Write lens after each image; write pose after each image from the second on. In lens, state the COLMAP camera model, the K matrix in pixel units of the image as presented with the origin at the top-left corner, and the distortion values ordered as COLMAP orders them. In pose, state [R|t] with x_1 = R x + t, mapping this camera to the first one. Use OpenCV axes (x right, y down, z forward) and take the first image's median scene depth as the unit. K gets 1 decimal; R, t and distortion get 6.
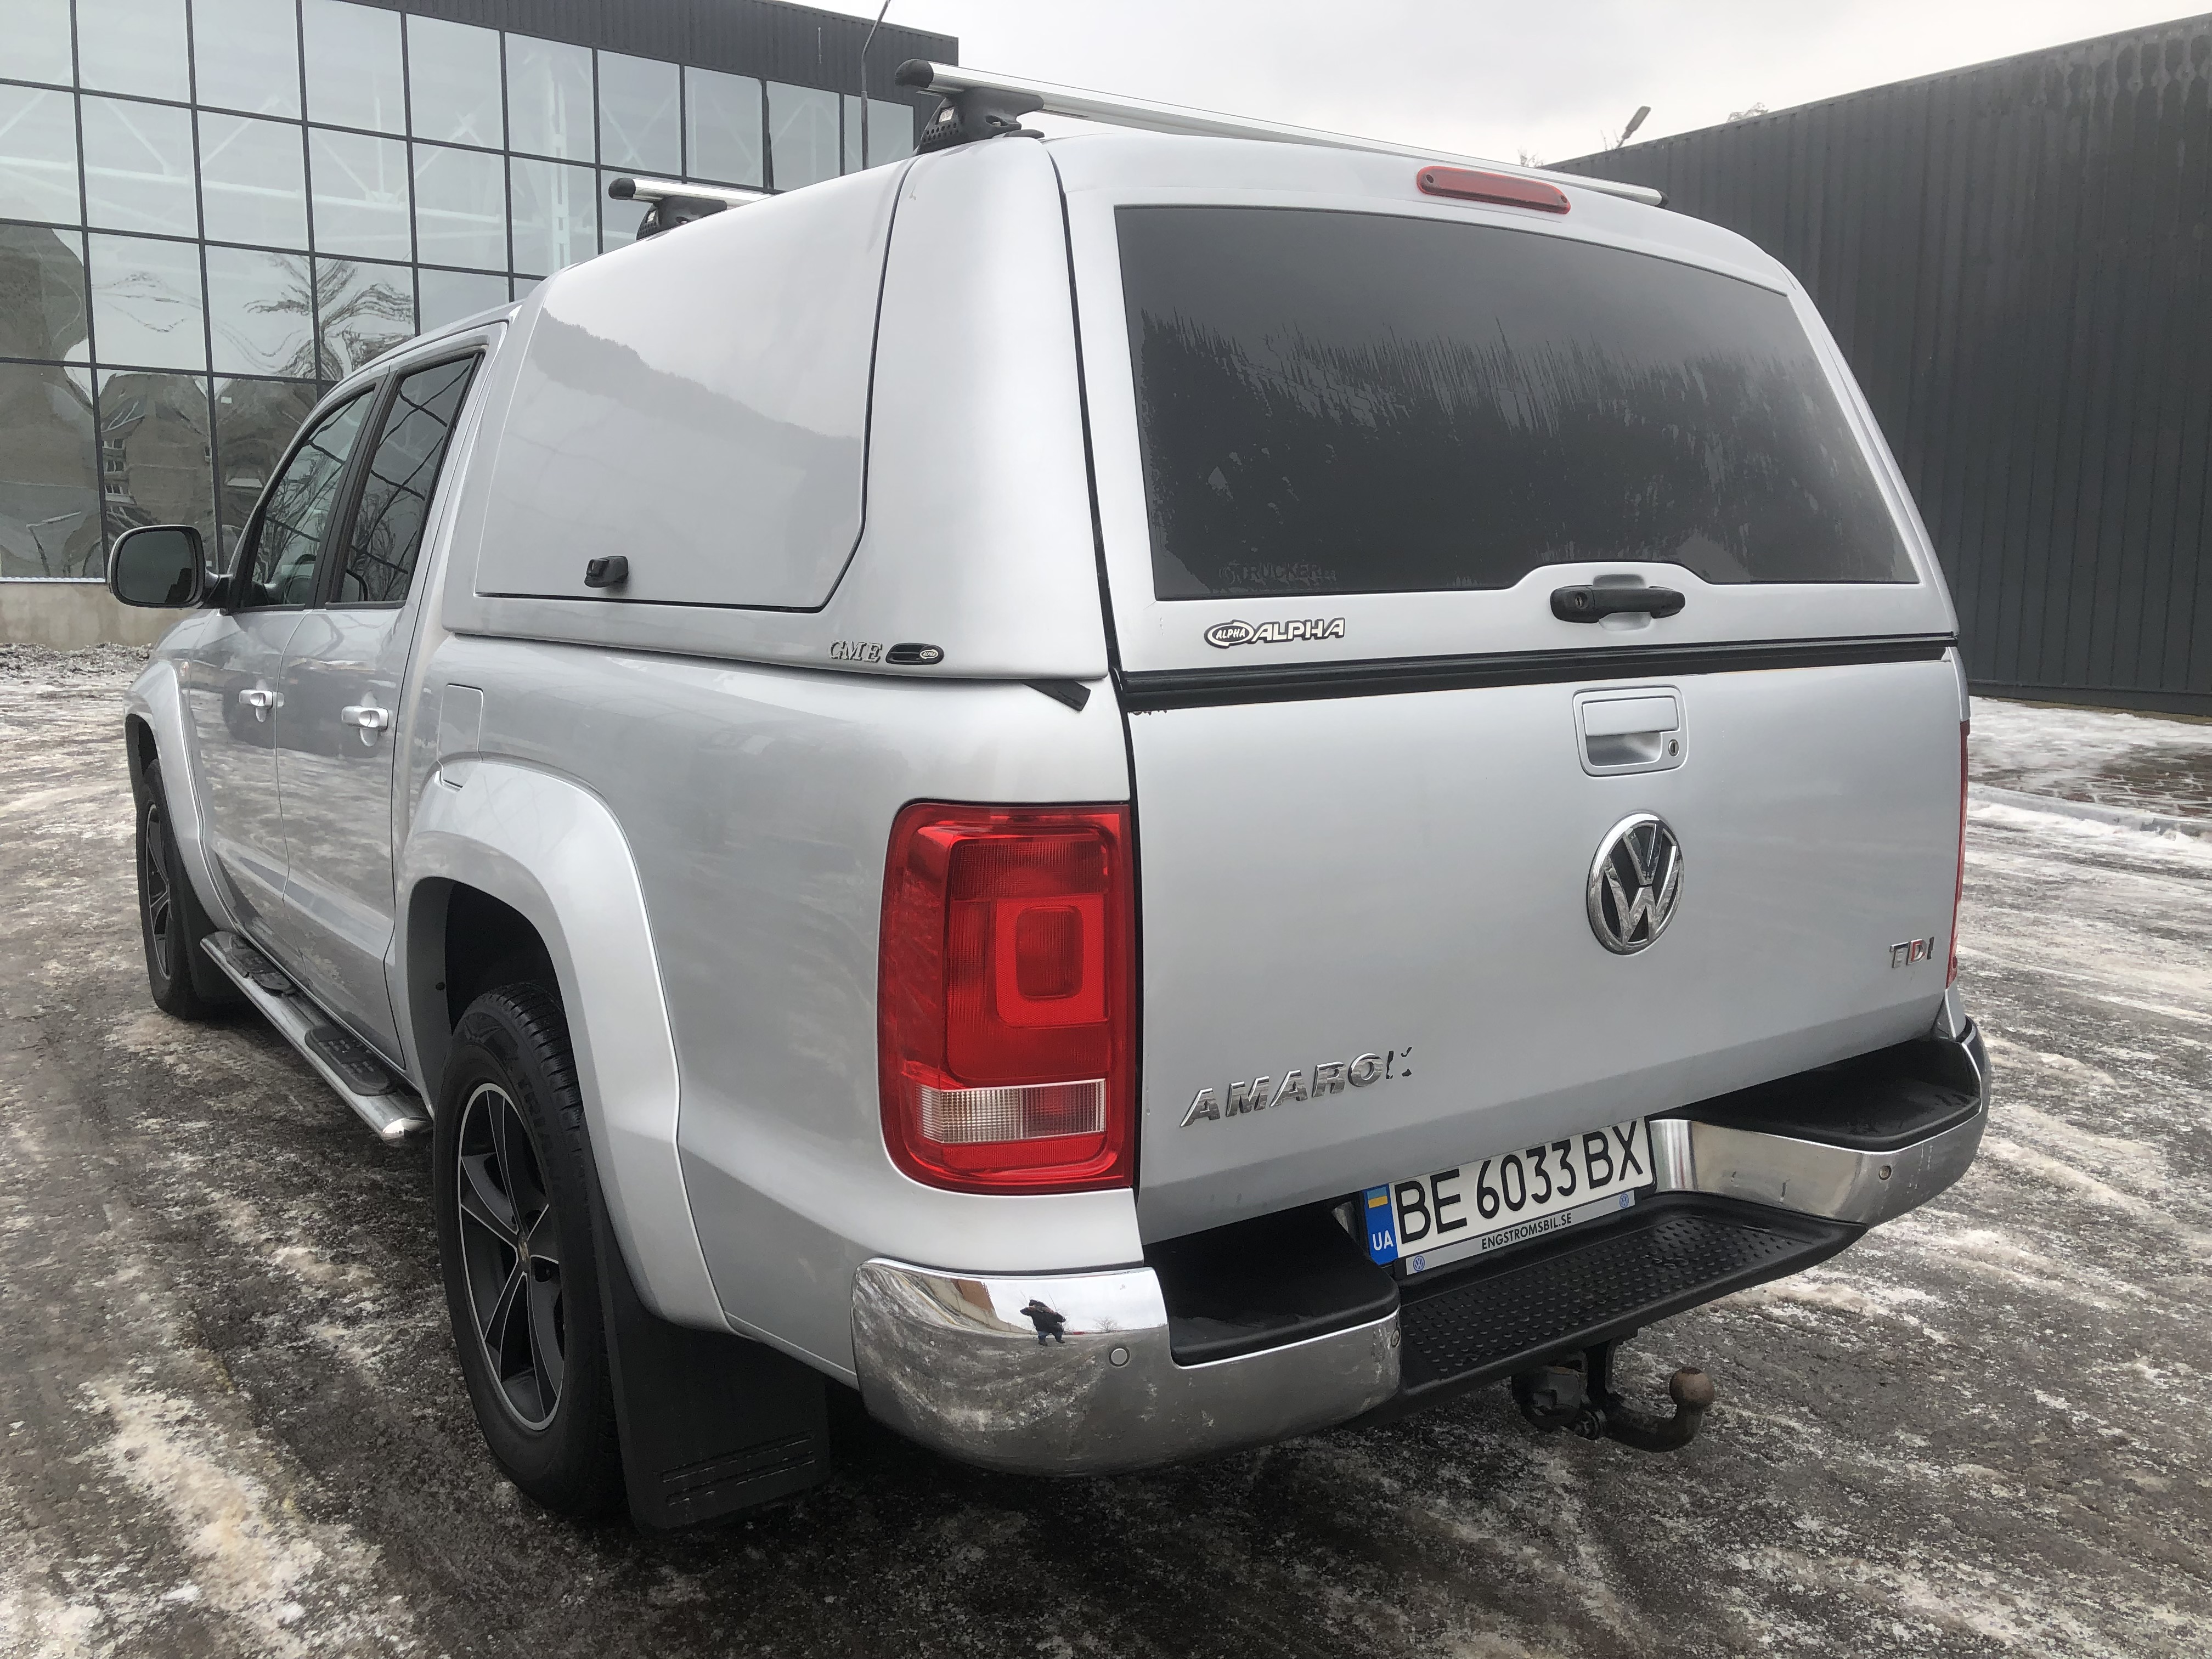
lens RADIAL K [[1829.3, 0, 1101.1], [0, 1829.3, 810.6], [0, 0, 1]] dist [0.050930, -0.049188]
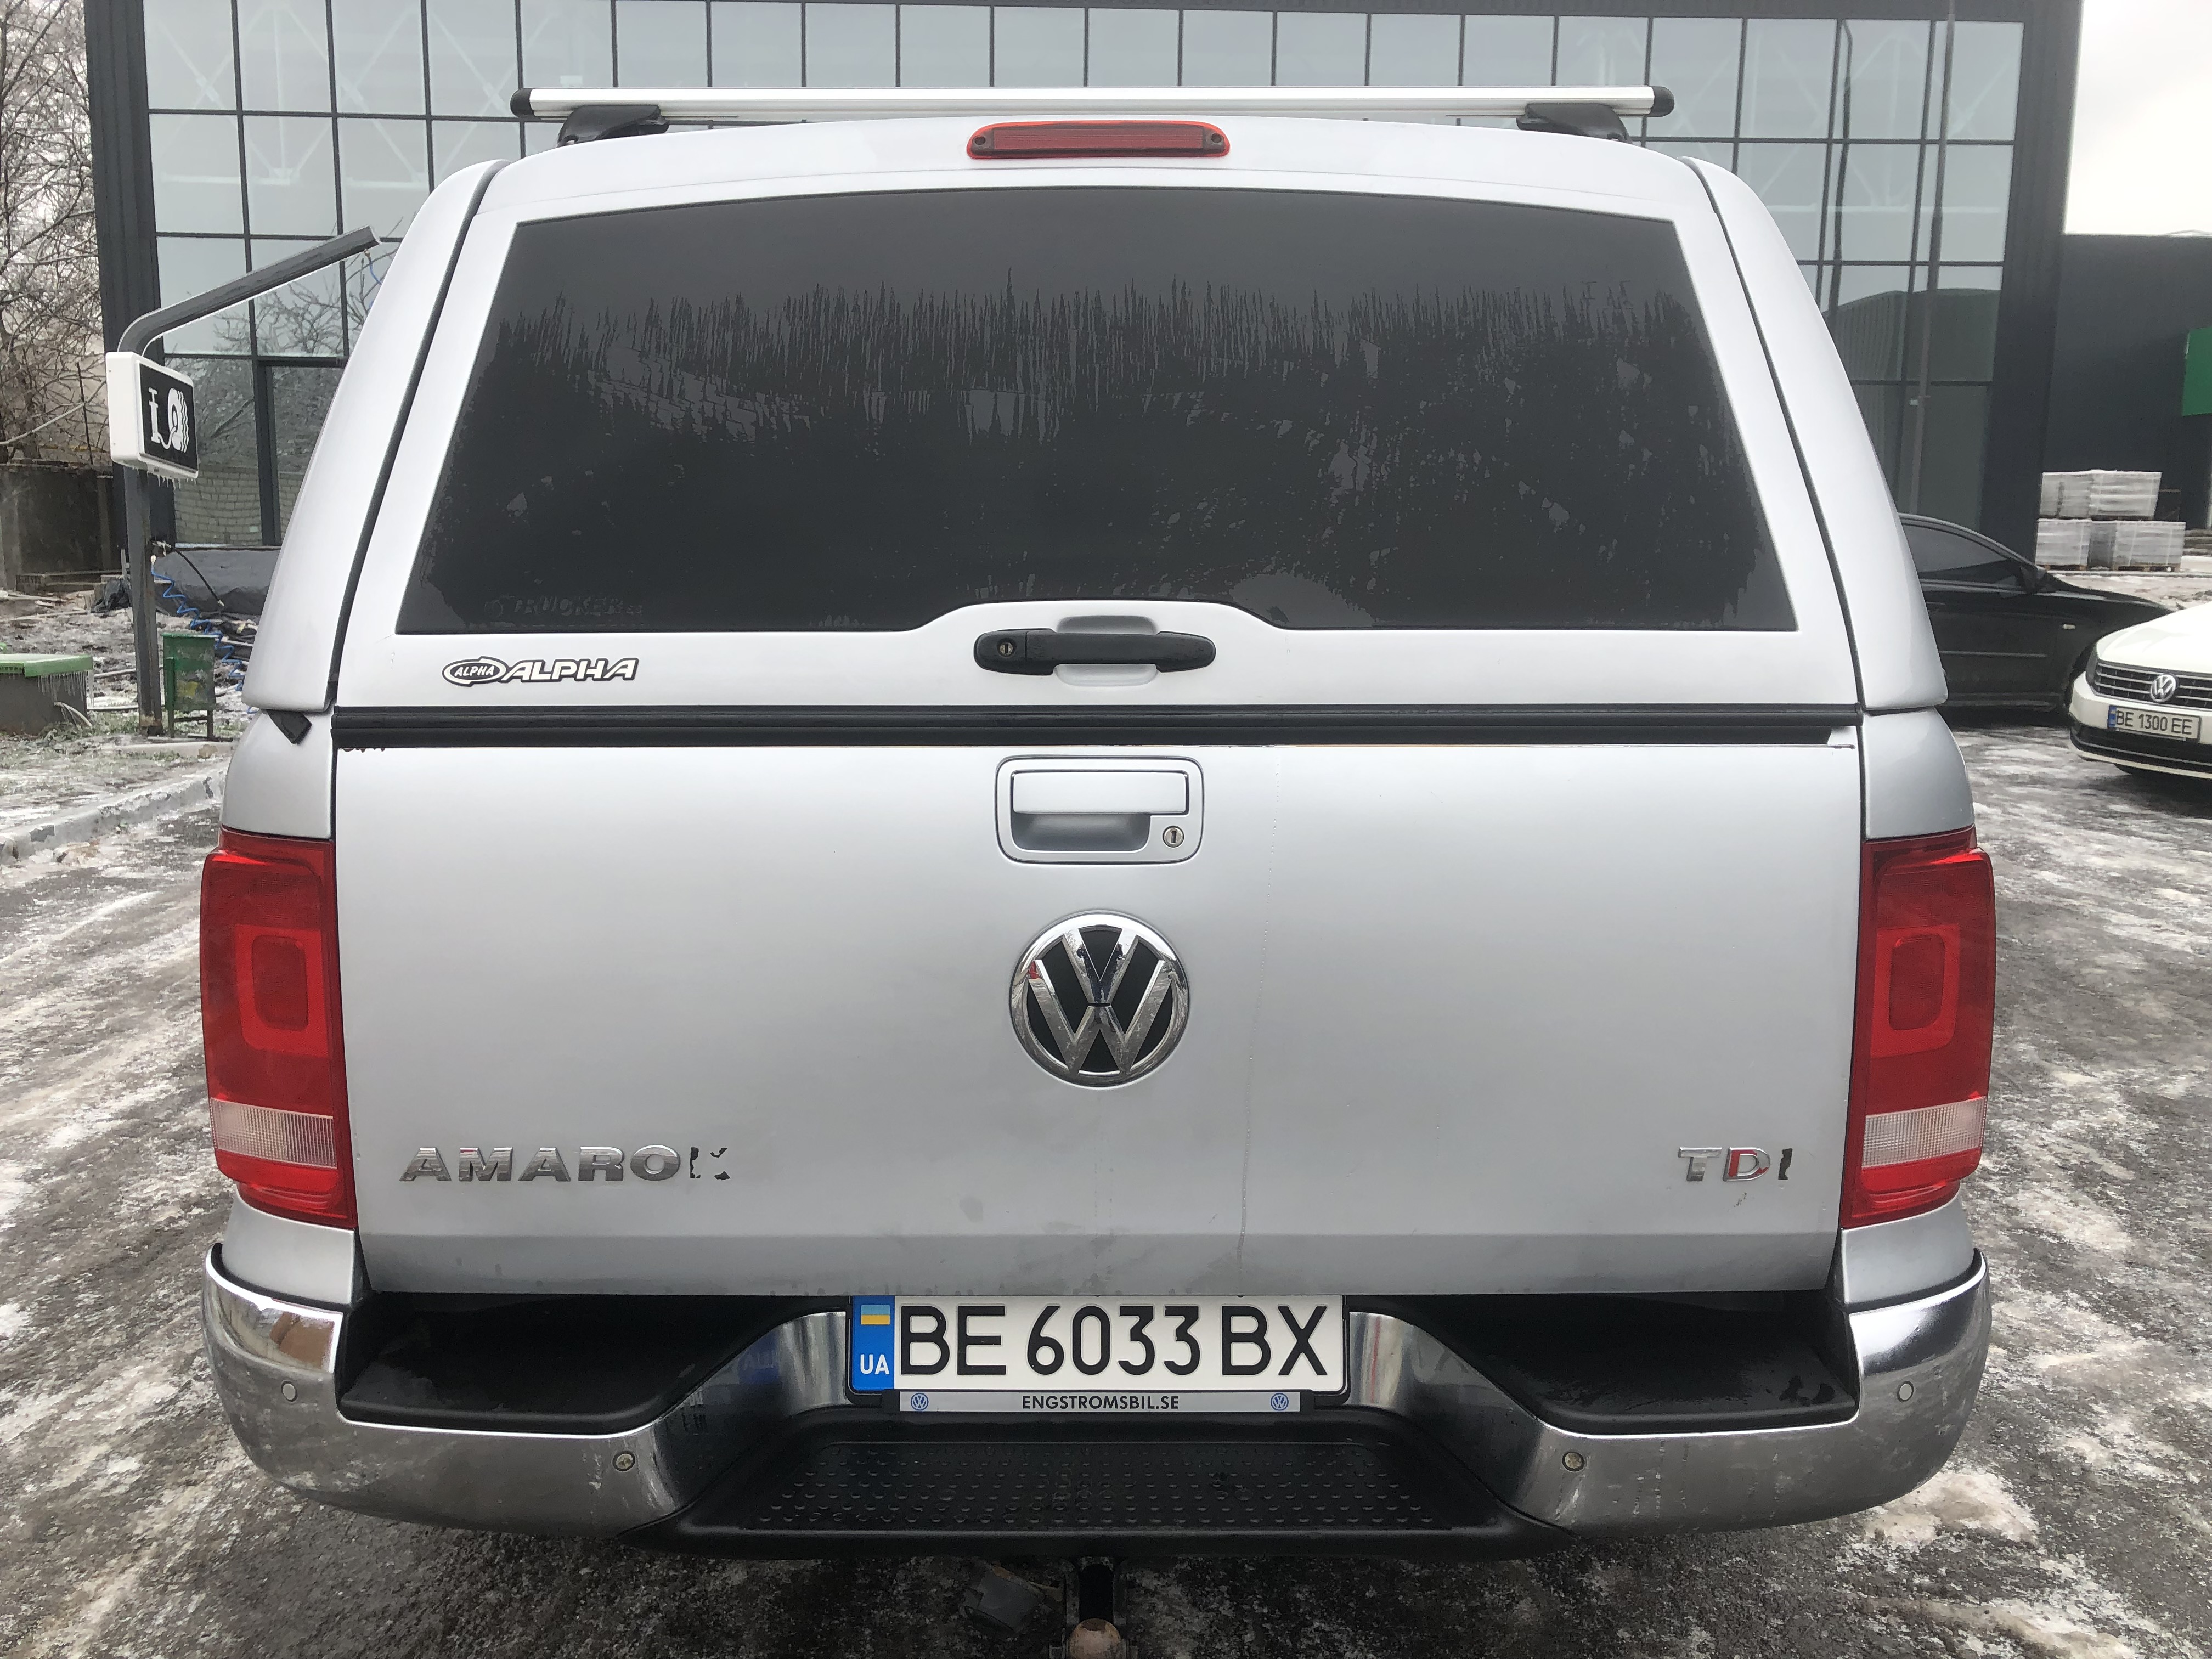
lens RADIAL K [[1829.3, 0, 1101.1], [0, 1829.3, 810.6], [0, 0, 1]] dist [0.050930, -0.049188]
pose [[0.817568, 0.087844, -0.569092, 0.710421], [-0.081385, 0.996002, 0.036822, -0.069951], [0.570052, 0.016211, 0.821449, 0.331433]]
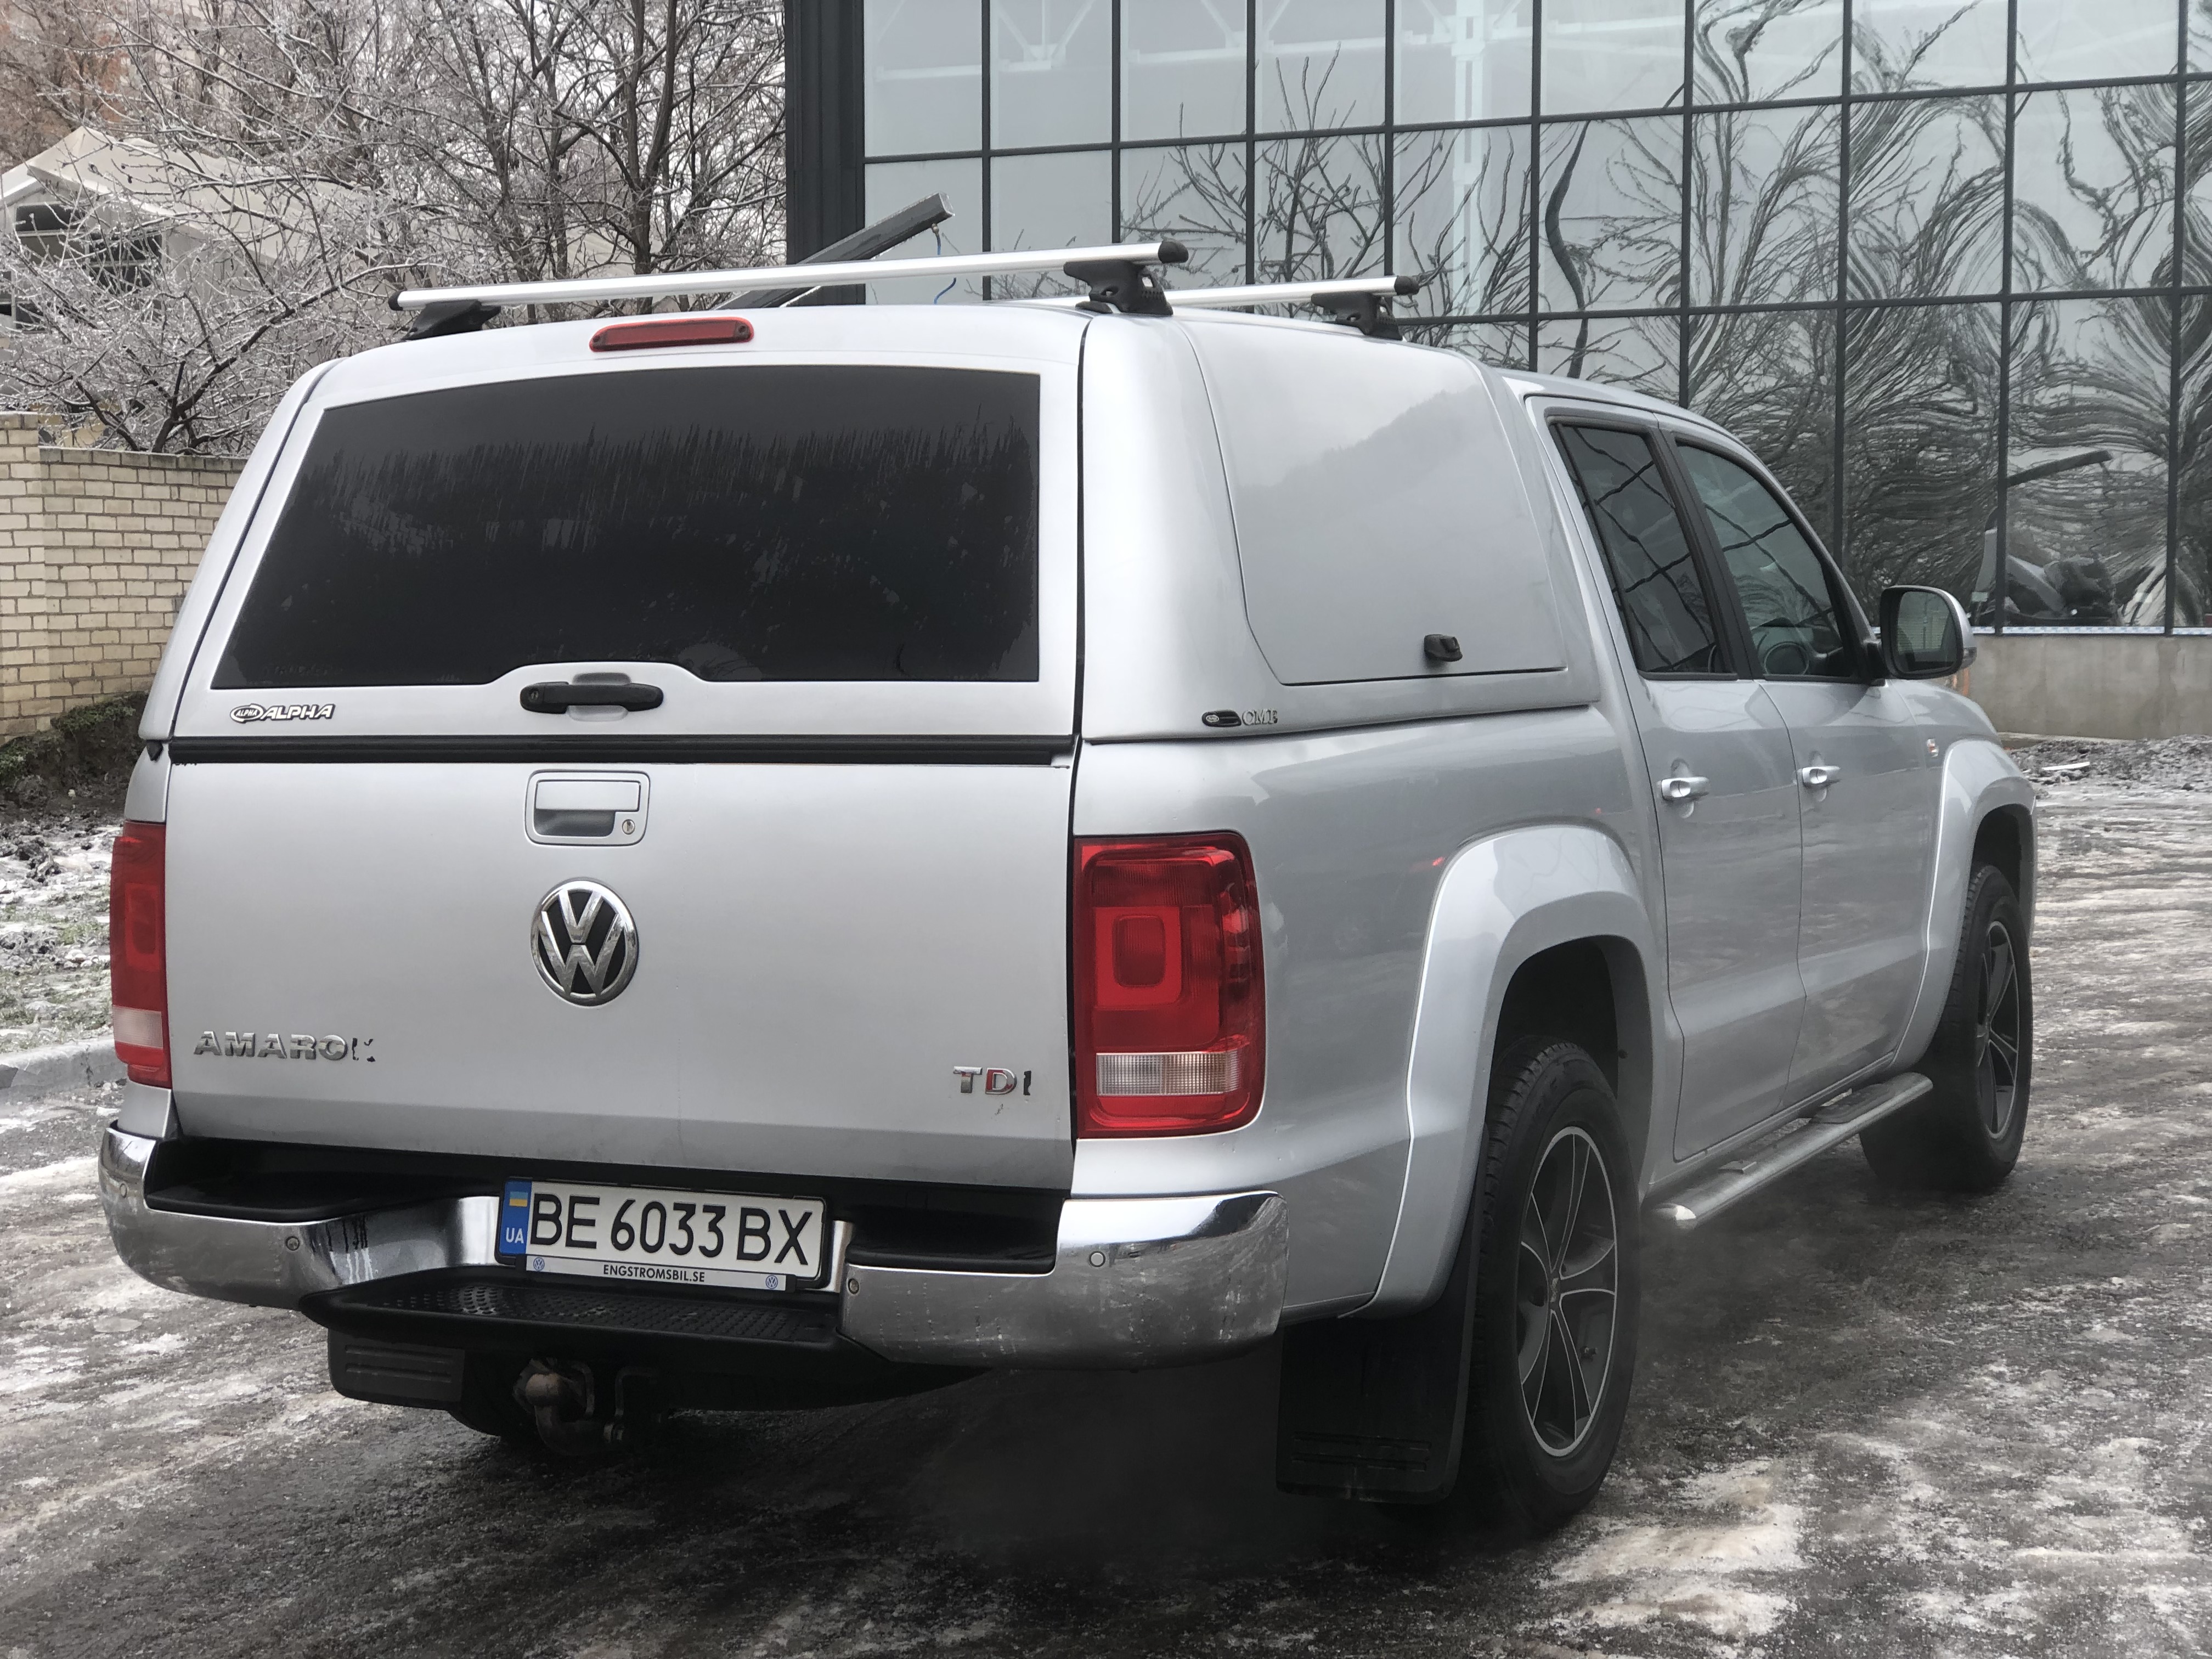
lens RADIAL K [[3648.8, 0, 1106.0], [0, 3648.8, 829.5], [0, 0, 1]] dist [-0.078570, 1.081083]
pose [[0.487764, 0.049086, -0.871595, 2.322433], [-0.104423, 0.994530, -0.002428, -0.056516], [0.866708, 0.092198, 0.490221, 0.161464]]
